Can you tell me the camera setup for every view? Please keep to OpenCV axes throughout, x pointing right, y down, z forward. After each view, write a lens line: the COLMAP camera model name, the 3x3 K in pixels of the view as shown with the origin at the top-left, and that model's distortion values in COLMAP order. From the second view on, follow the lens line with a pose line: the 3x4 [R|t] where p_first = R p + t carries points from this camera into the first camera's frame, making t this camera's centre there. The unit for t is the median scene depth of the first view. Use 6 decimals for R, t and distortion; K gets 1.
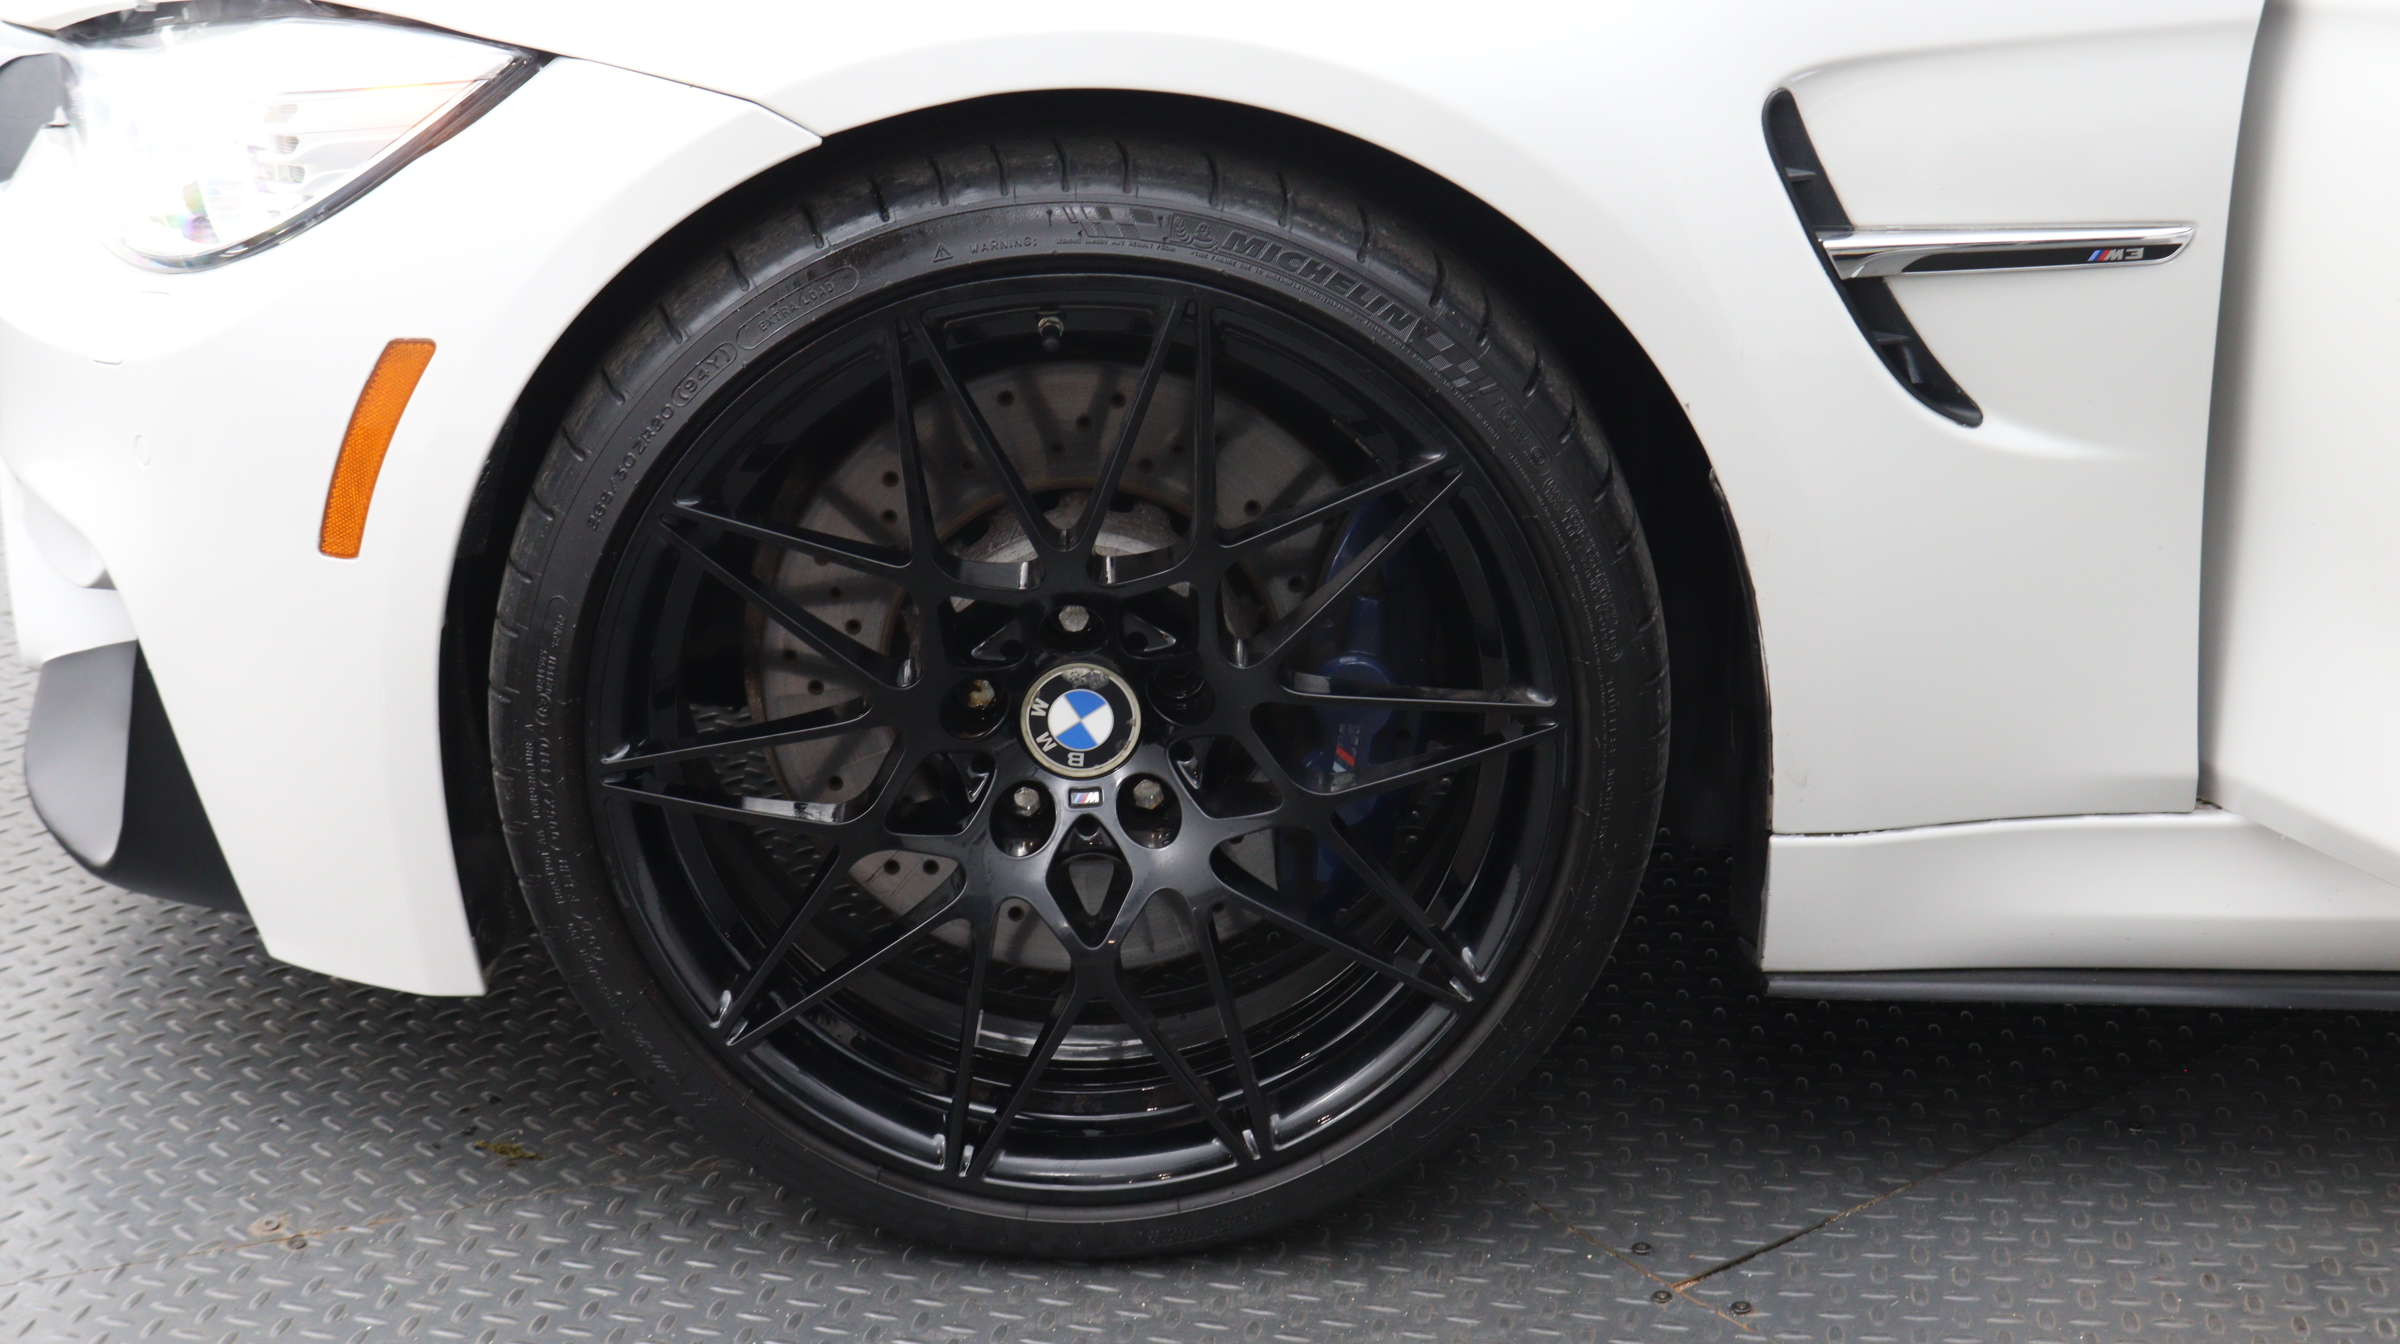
lens RADIAL K [[4214.5, 0, 1204.4], [0, 4214.5, 681.4], [0, 0, 1]] dist [0.160566, 0.000000]
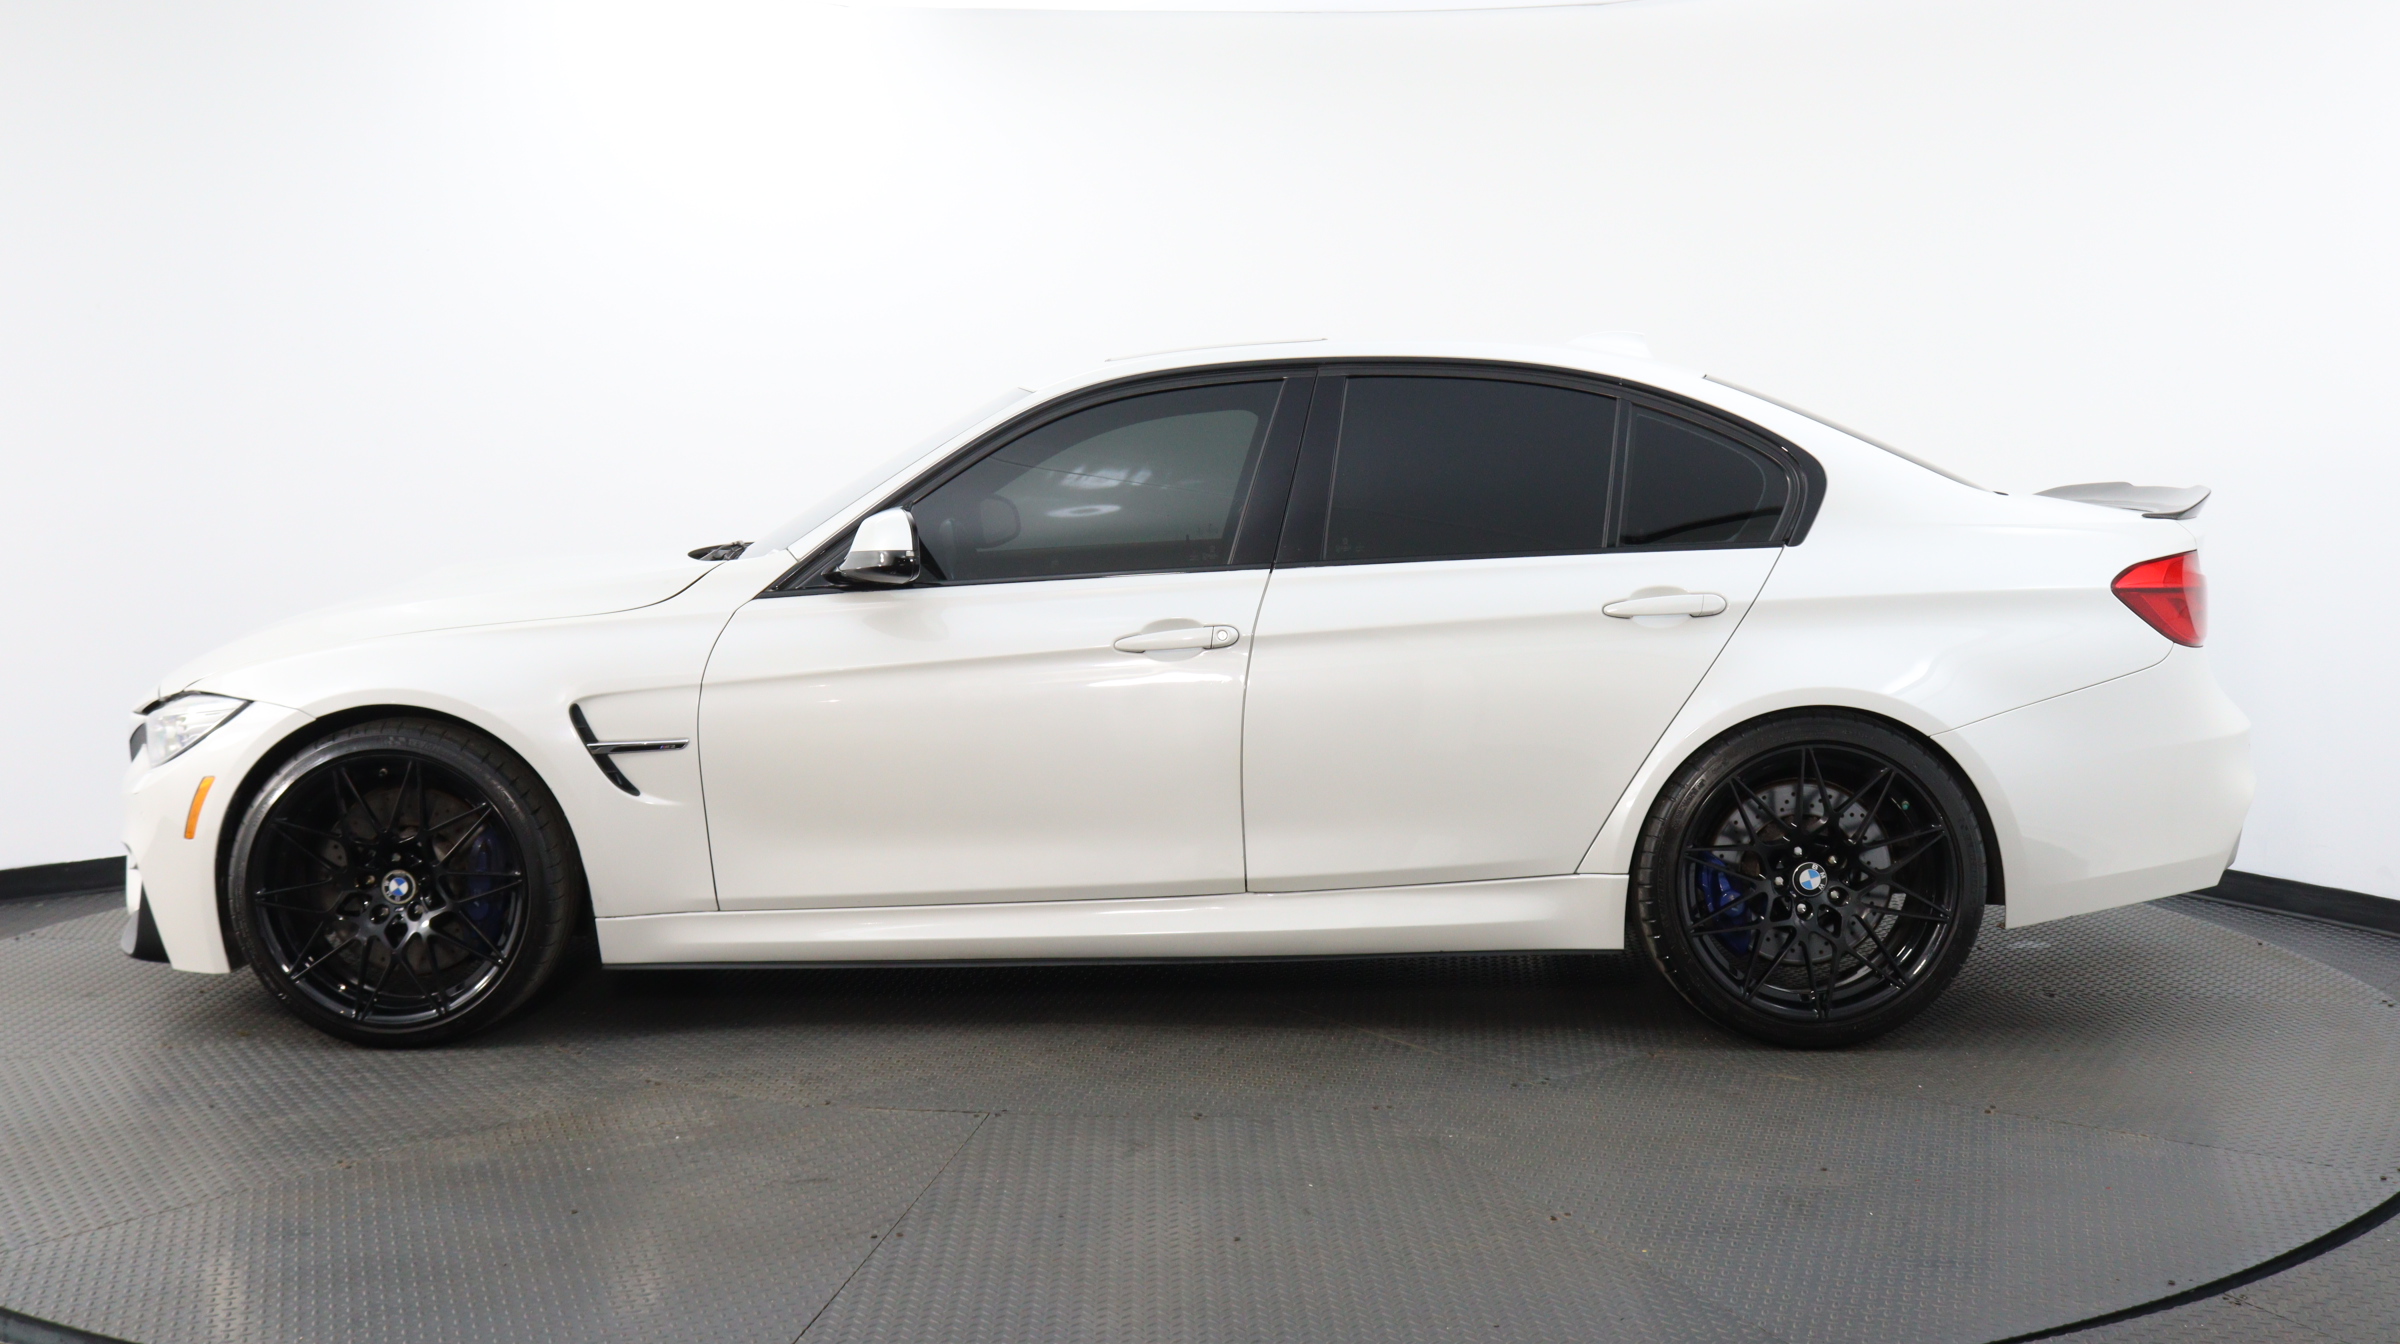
lens RADIAL K [[2700.2, 0, 1196.6], [0, 2700.2, 674.2], [0, 0, 1]] dist [0.099894, 0.000000]
pose [[0.998951, -0.015349, -0.043131, 0.763769], [0.002819, 0.960955, -0.276690, 0.486837], [0.045694, 0.276278, 0.959991, -1.252395]]
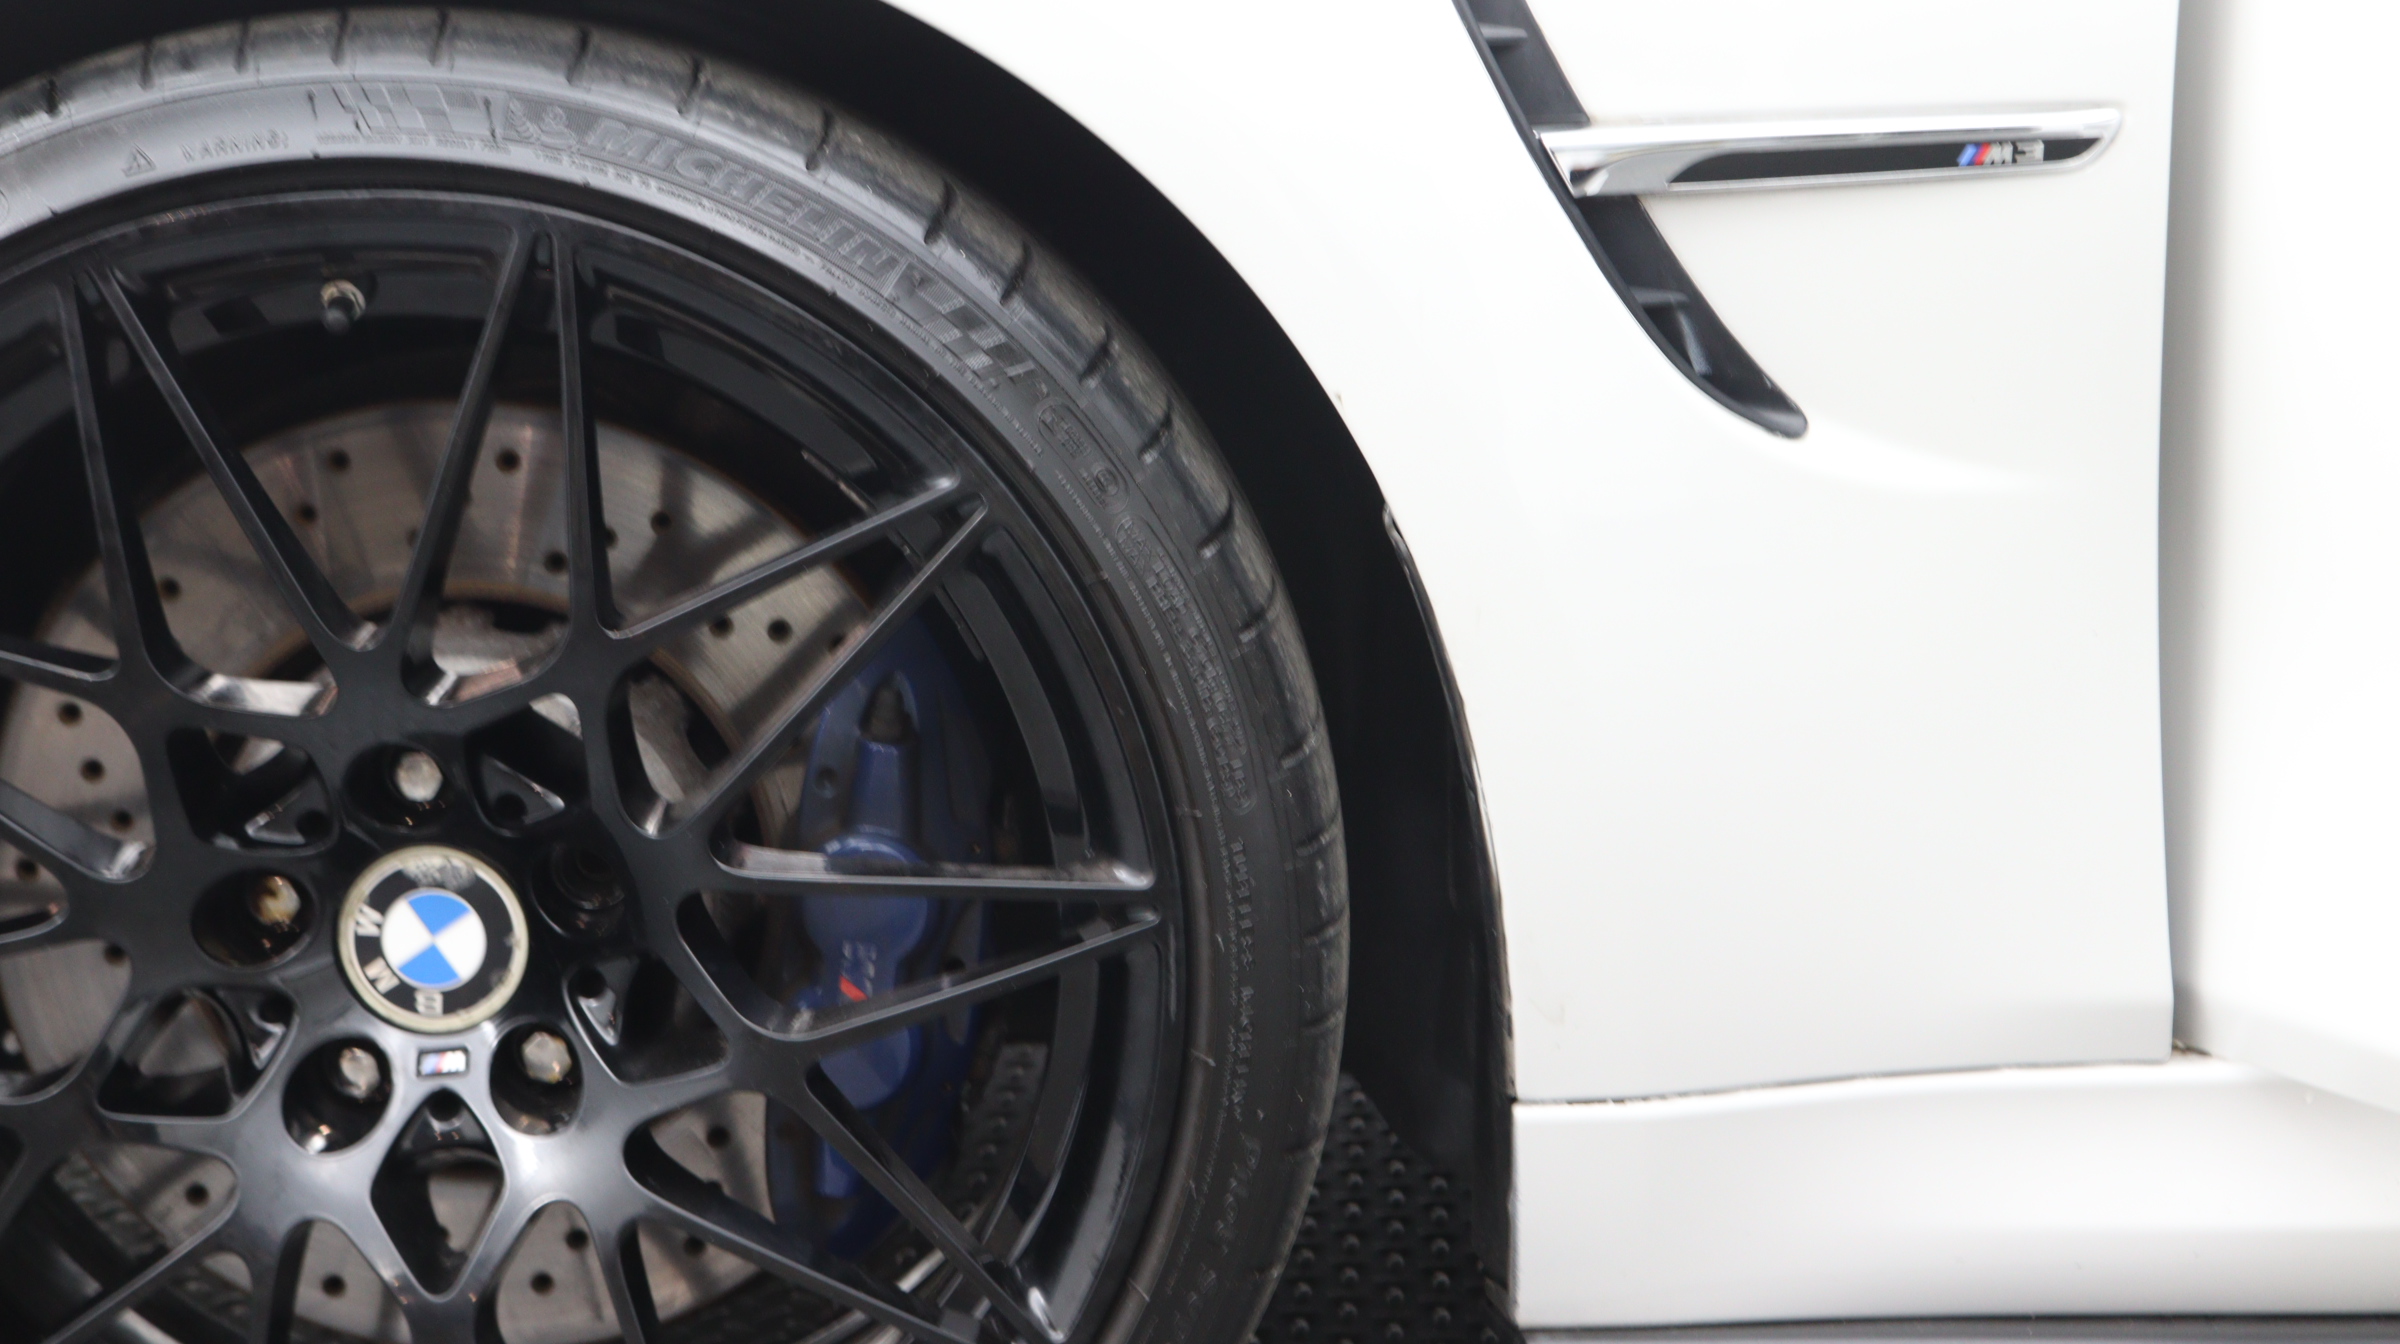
lens RADIAL K [[3766.1, 0, 1197.2], [0, 3766.1, 659.6], [0, 0, 1]] dist [0.103425, 0.000000]
pose [[0.999797, -0.017637, -0.009789, 0.095975], [0.015959, 0.988426, -0.150863, 0.057394], [0.012337, 0.150676, 0.988506, 0.437885]]
